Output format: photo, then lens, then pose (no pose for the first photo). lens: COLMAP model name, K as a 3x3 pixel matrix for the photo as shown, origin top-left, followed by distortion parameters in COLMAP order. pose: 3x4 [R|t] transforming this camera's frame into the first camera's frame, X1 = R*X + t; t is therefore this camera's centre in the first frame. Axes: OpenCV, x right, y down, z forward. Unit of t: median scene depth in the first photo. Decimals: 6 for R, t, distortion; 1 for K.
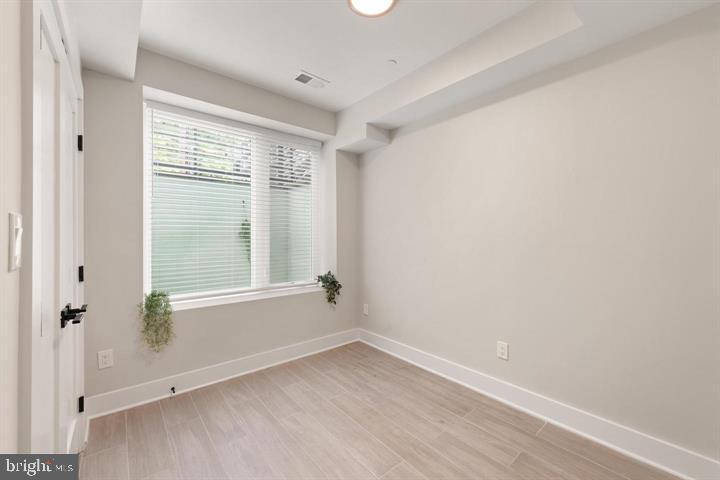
lens RADIAL K [[290.2, 0, 364.1], [0, 290.2, 239.3], [0, 0, 1]] dist [0.014090, -0.004058]
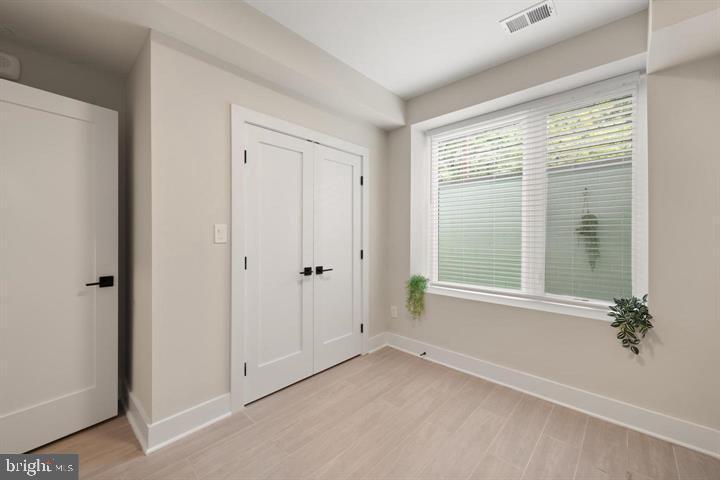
lens RADIAL K [[290.2, 0, 362.8], [0, 290.2, 235.6], [0, 0, 1]] dist [0.014090, -0.004058]
pose [[0.115705, 0.009119, -0.993242, 0.502207], [-0.004967, 0.999951, 0.008602, -0.008662], [0.993271, 0.003938, 0.115745, 0.512896]]
